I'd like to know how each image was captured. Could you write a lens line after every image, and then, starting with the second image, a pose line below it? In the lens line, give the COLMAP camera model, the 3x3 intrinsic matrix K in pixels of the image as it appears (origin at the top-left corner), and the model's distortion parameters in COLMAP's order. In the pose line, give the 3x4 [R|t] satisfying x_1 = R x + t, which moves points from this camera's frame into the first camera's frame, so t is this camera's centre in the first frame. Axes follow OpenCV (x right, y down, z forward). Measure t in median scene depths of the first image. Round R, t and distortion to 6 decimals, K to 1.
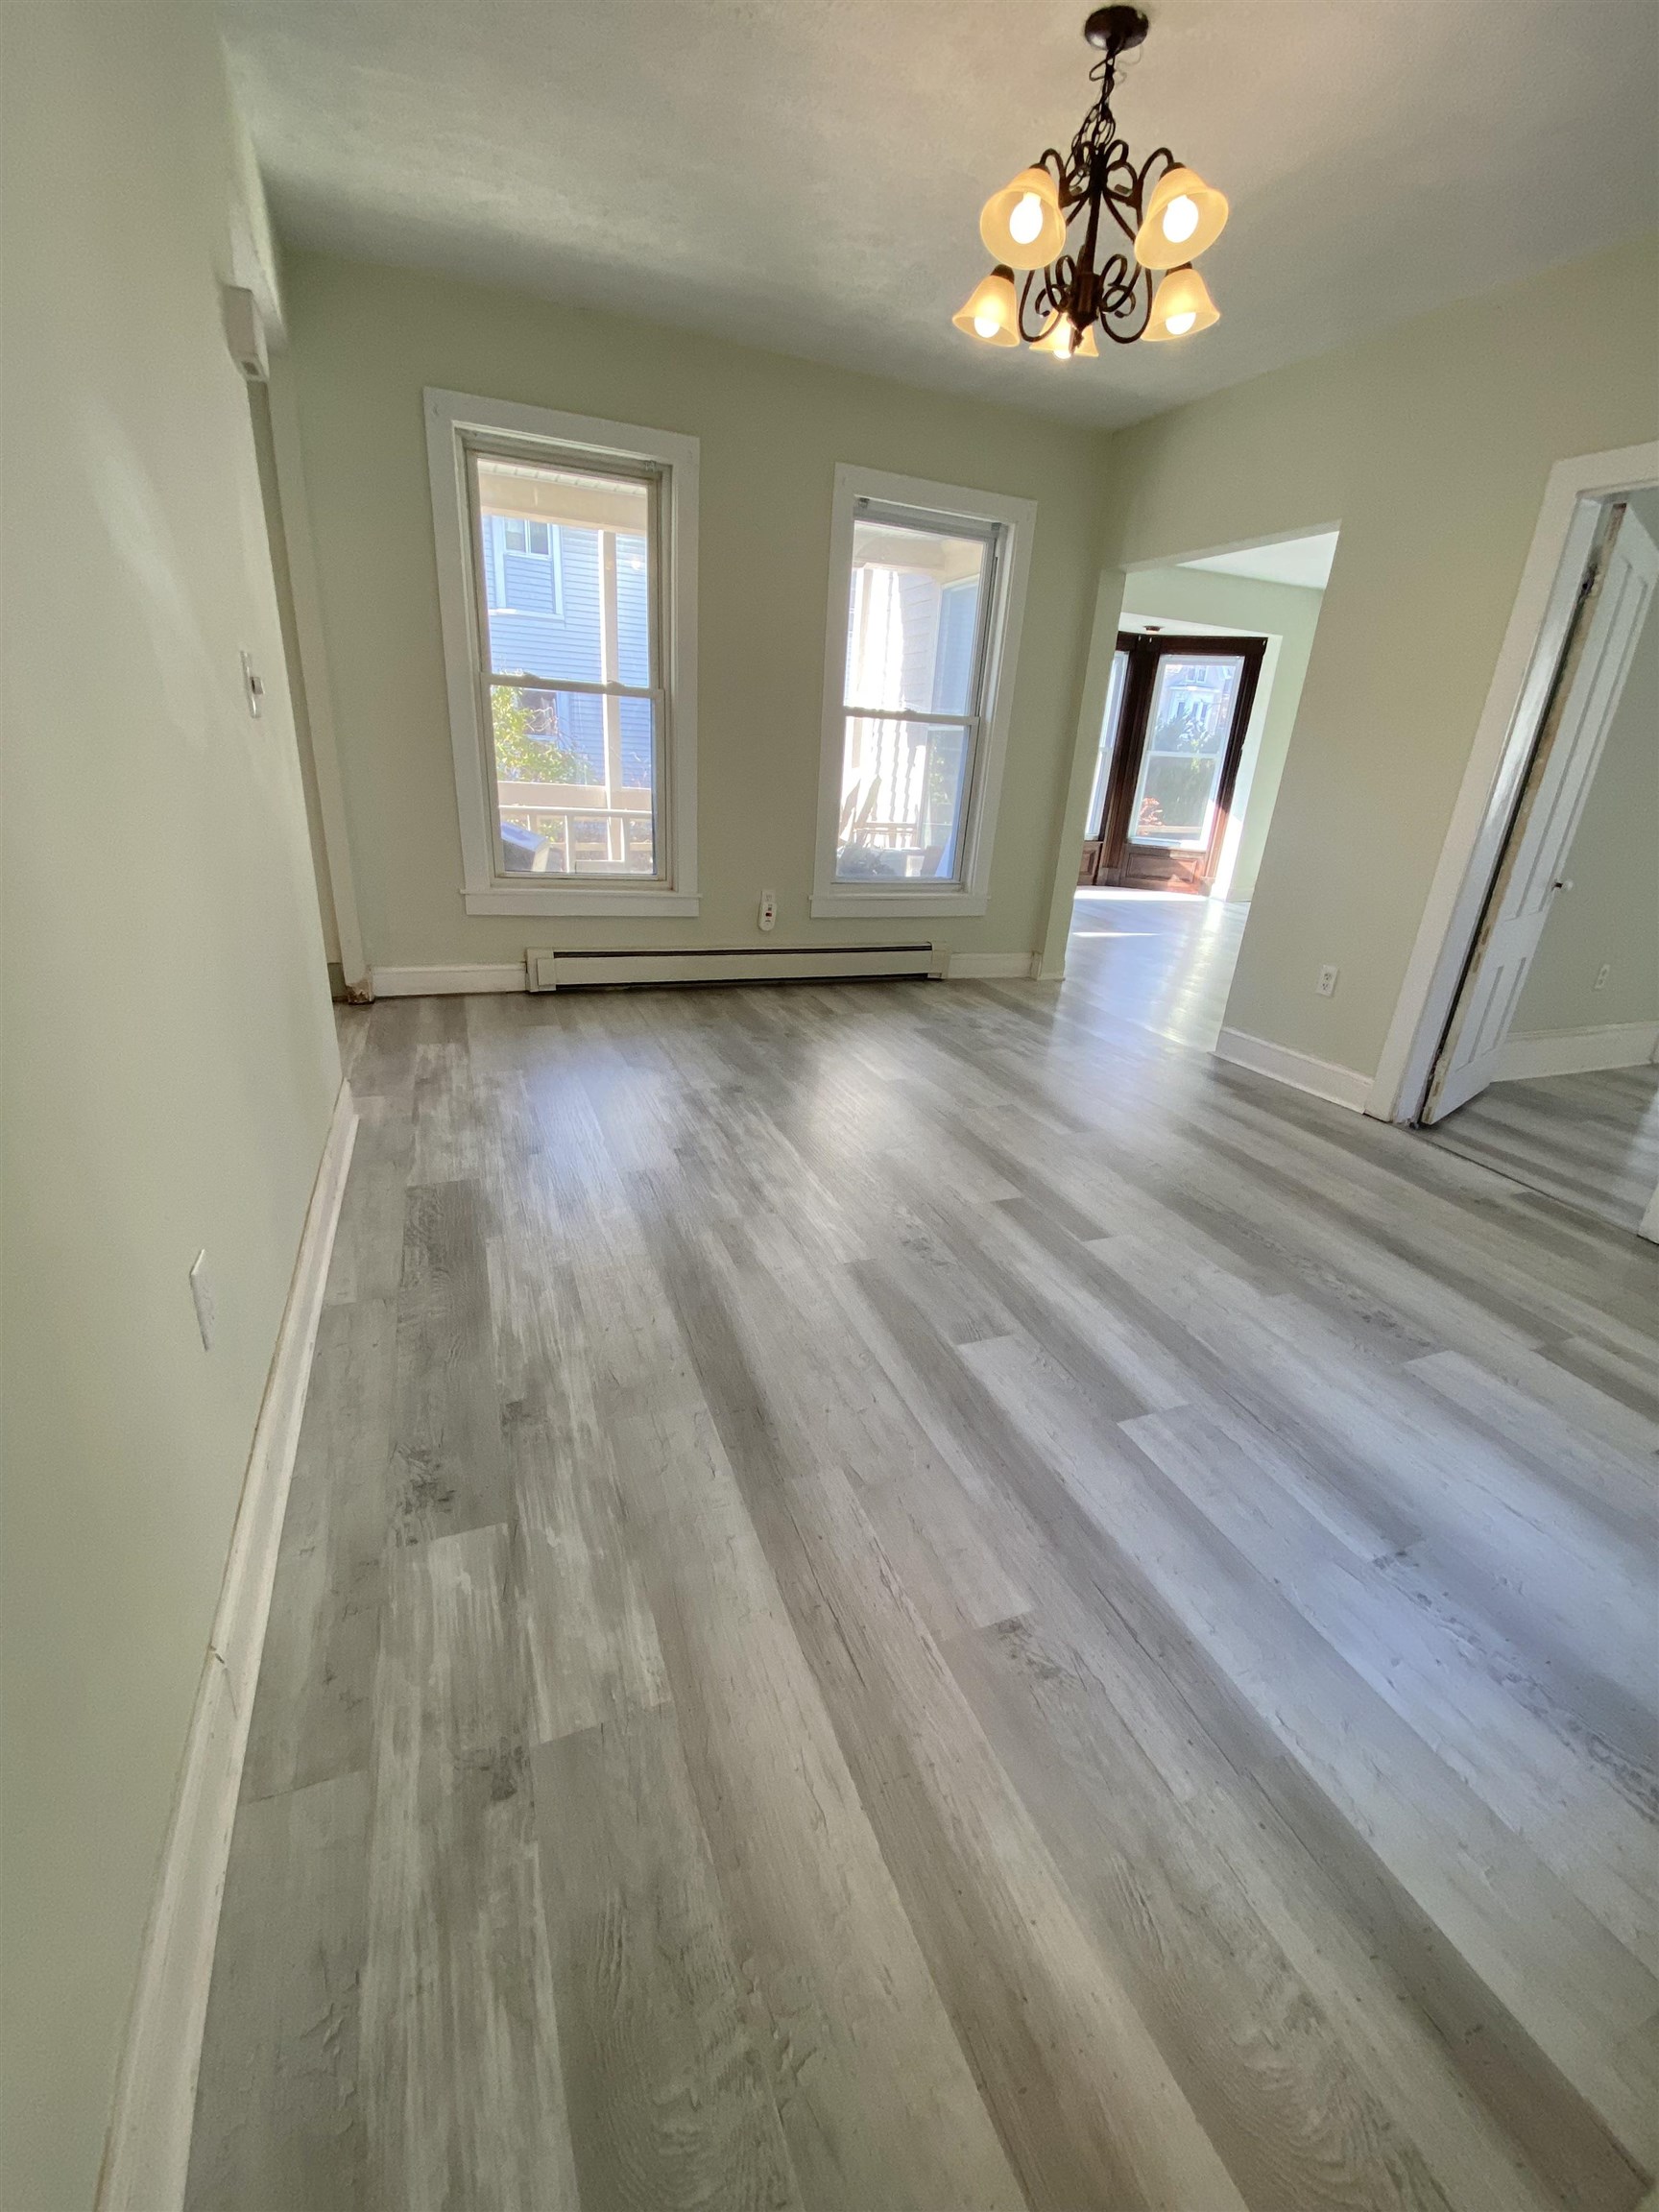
lens RADIAL K [[895.6, 0, 829.6], [0, 895.6, 1100.2], [0, 0, 1]] dist [0.017953, -0.017450]
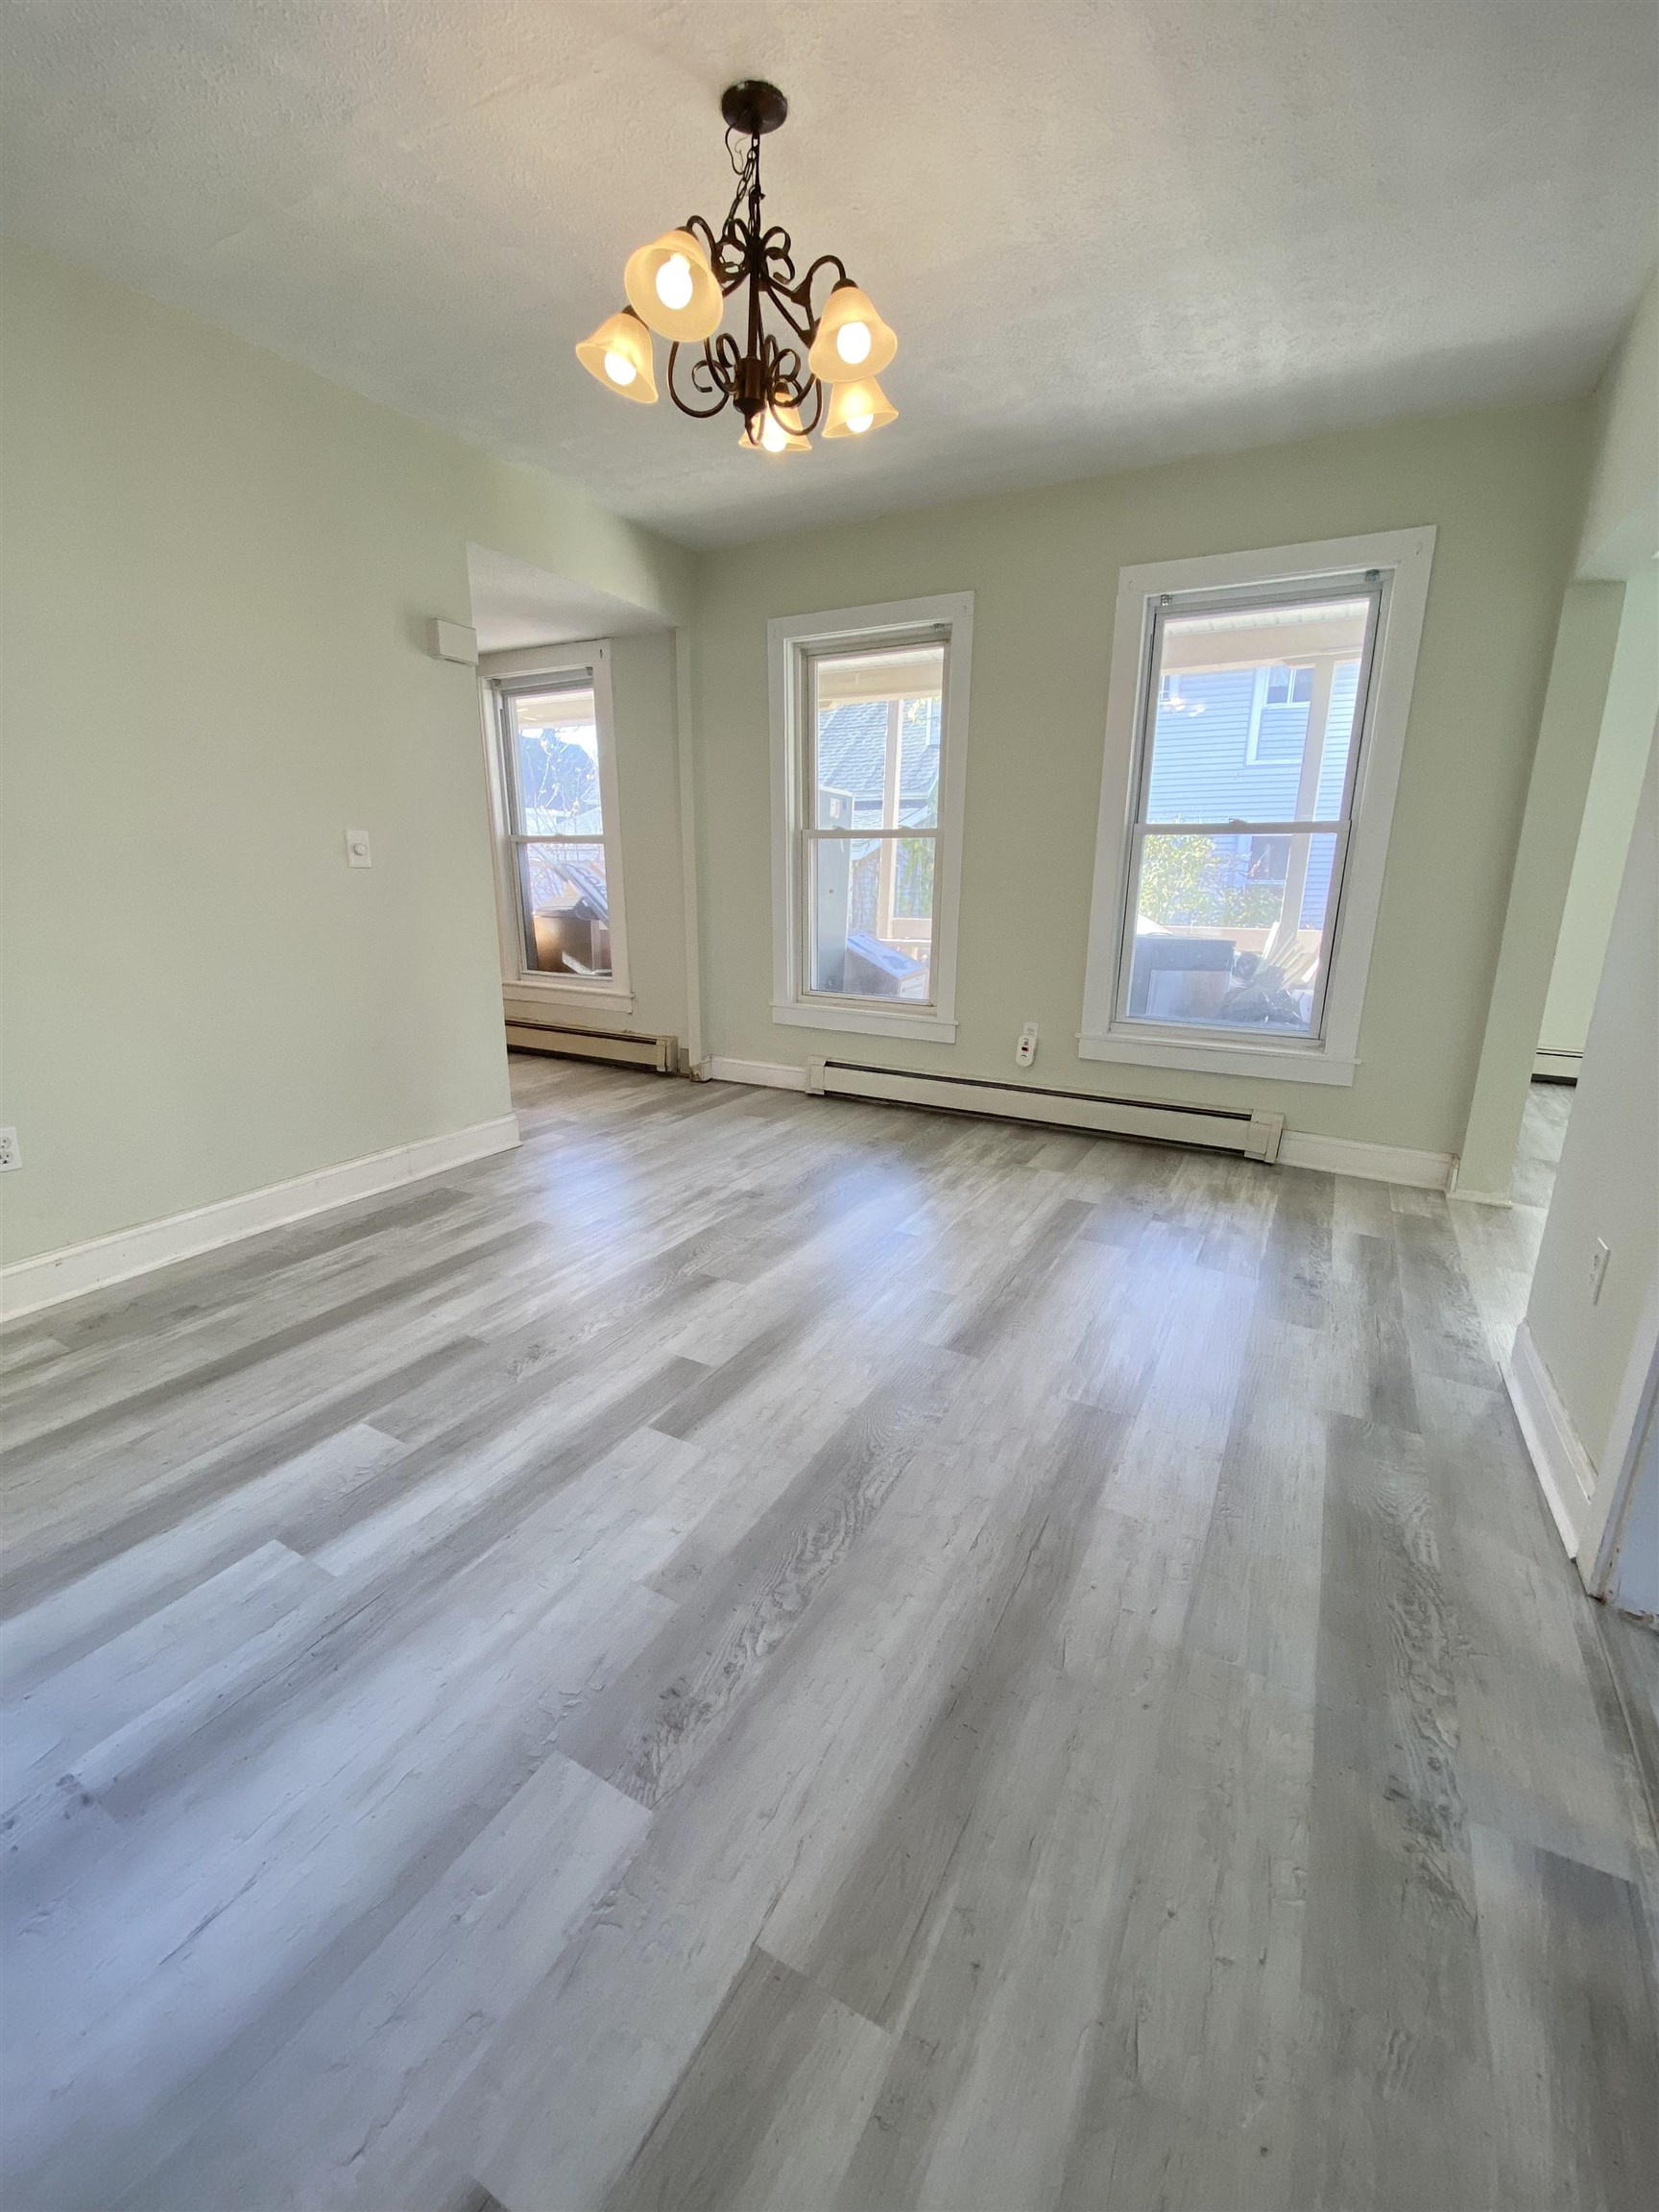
lens RADIAL K [[895.6, 0, 825.3], [0, 895.6, 1098.8], [0, 0, 1]] dist [0.017953, -0.017450]
pose [[0.625917, 0.140374, -0.767153, 0.786617], [-0.257281, 0.965766, -0.033198, -0.117689], [0.736230, 0.218153, 0.640605, 0.427339]]
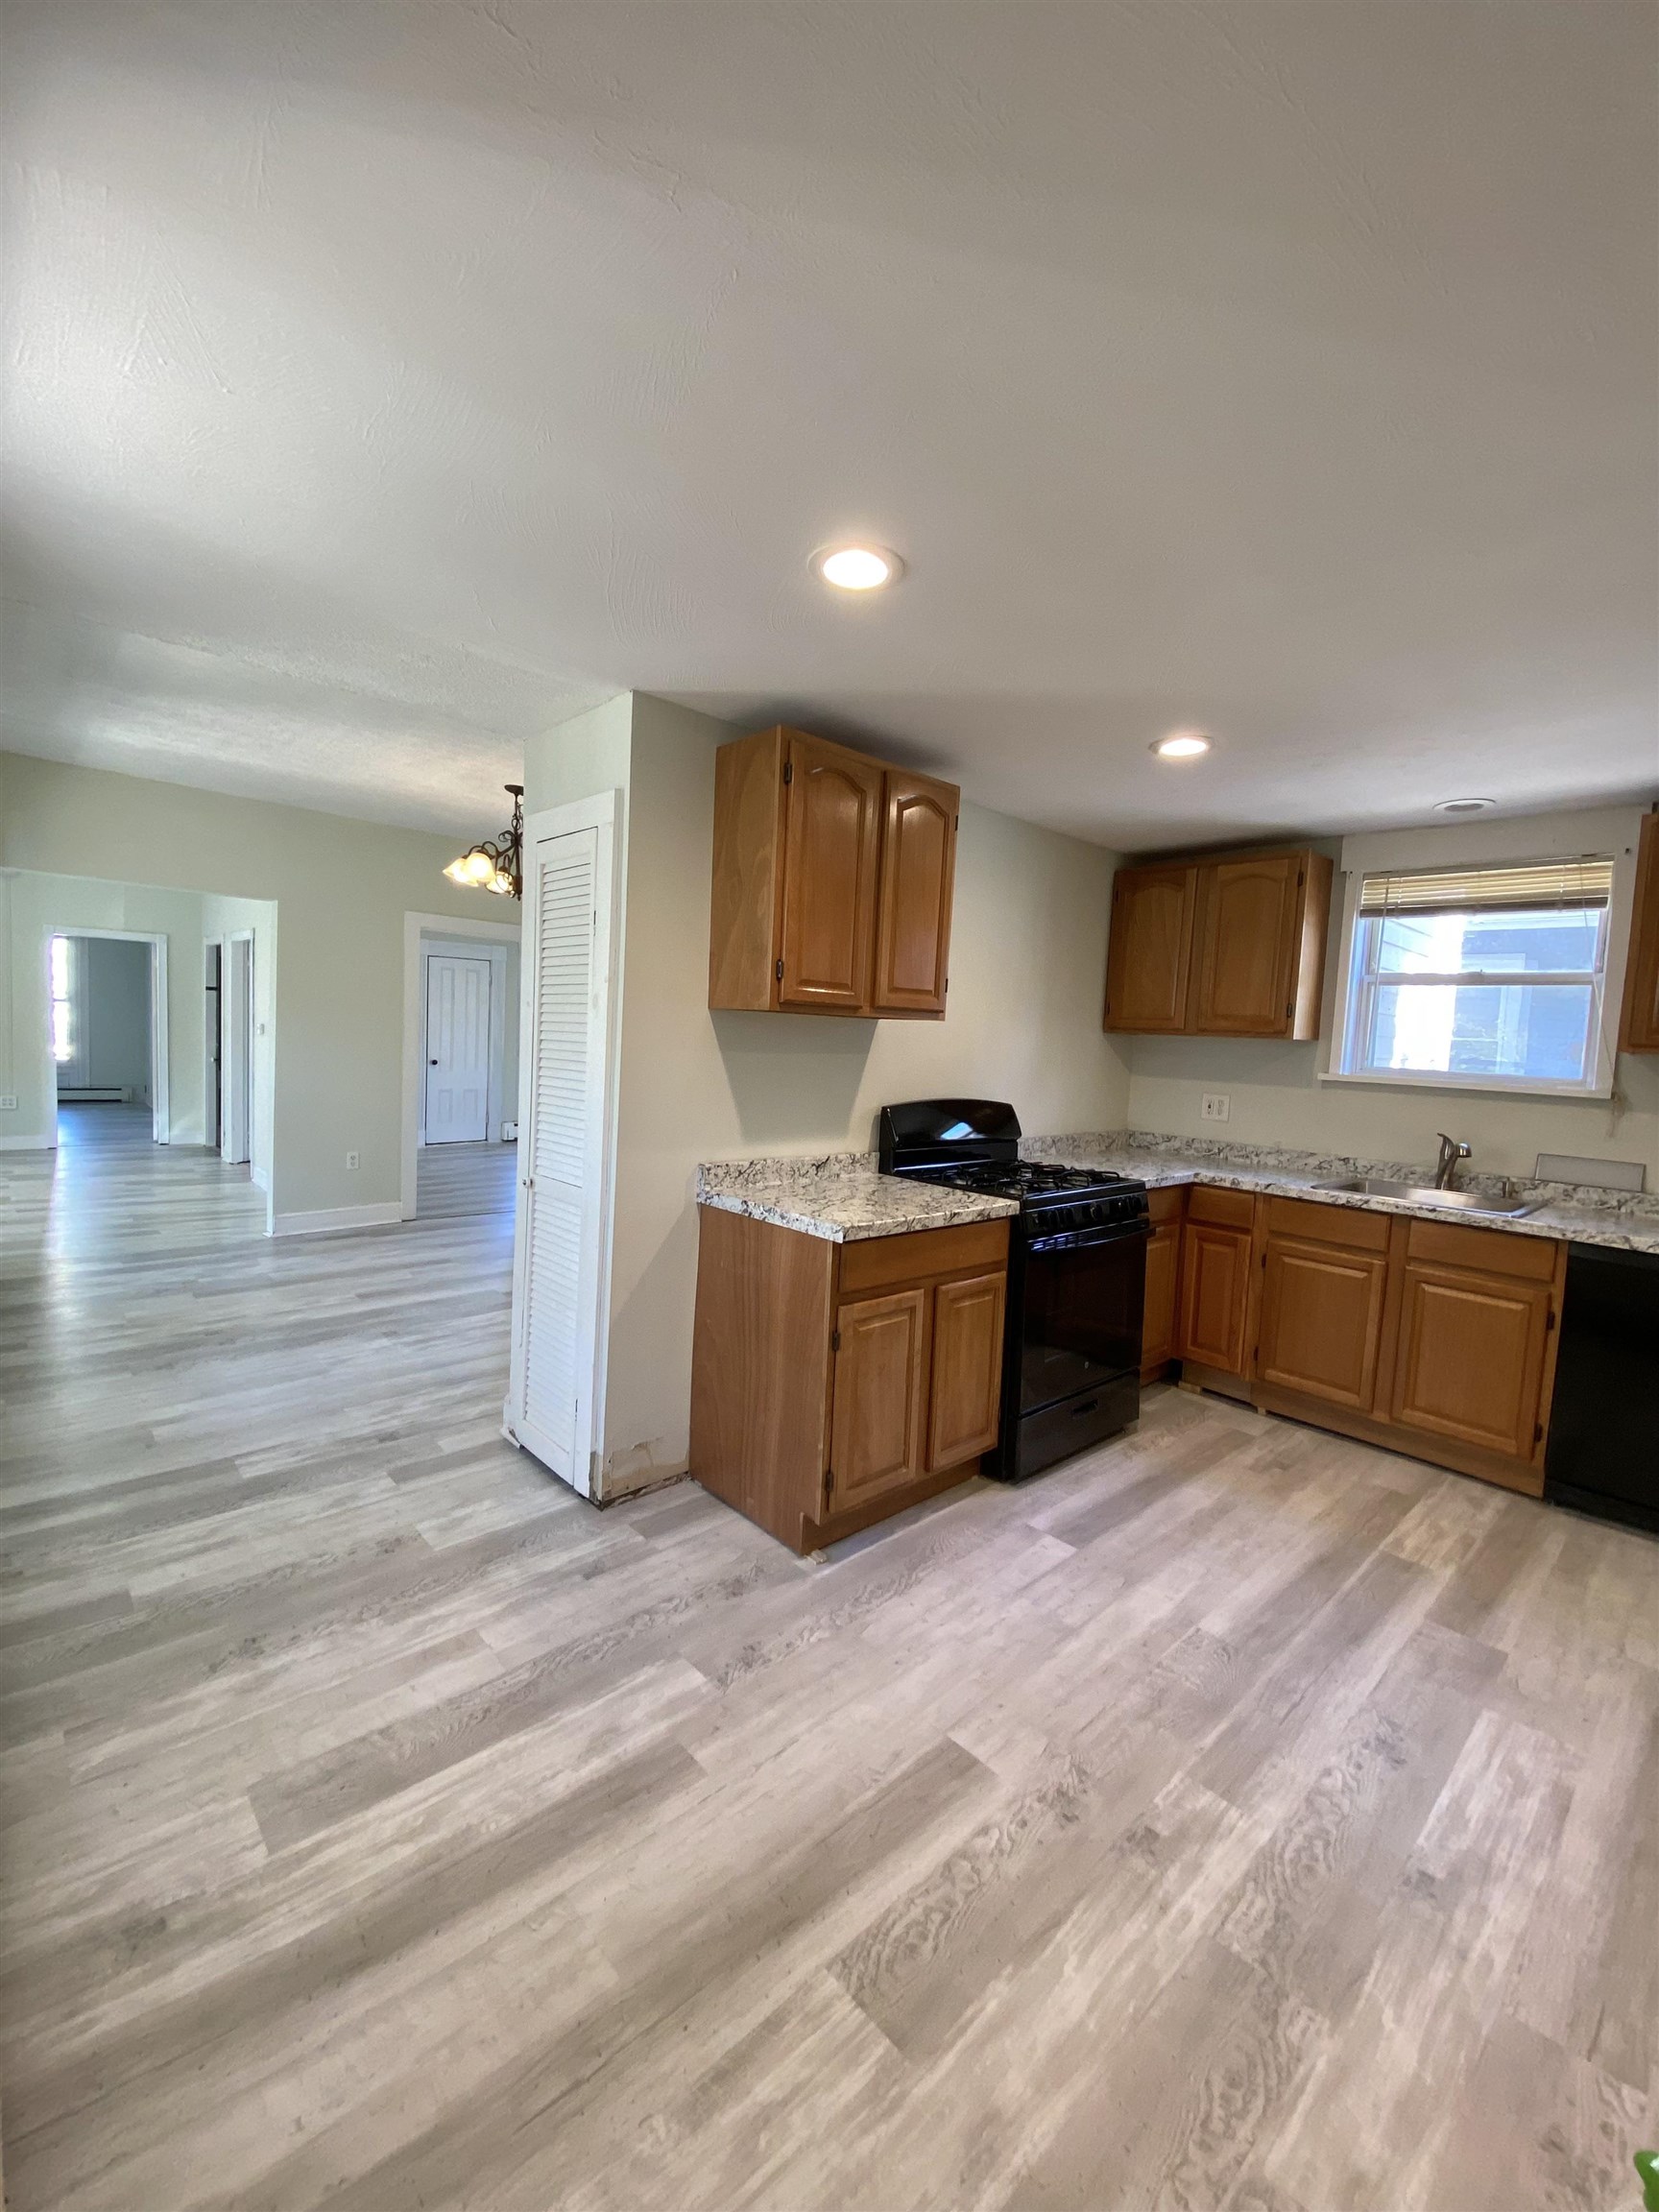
lens RADIAL K [[895.6, 0, 830.3], [0, 895.6, 1094.5], [0, 0, 1]] dist [0.017953, -0.017450]
pose [[-0.359738, -0.143648, 0.921929, -1.569543], [0.270785, 0.929480, 0.250485, -0.513602], [-0.892896, 0.339754, -0.295472, 0.791872]]
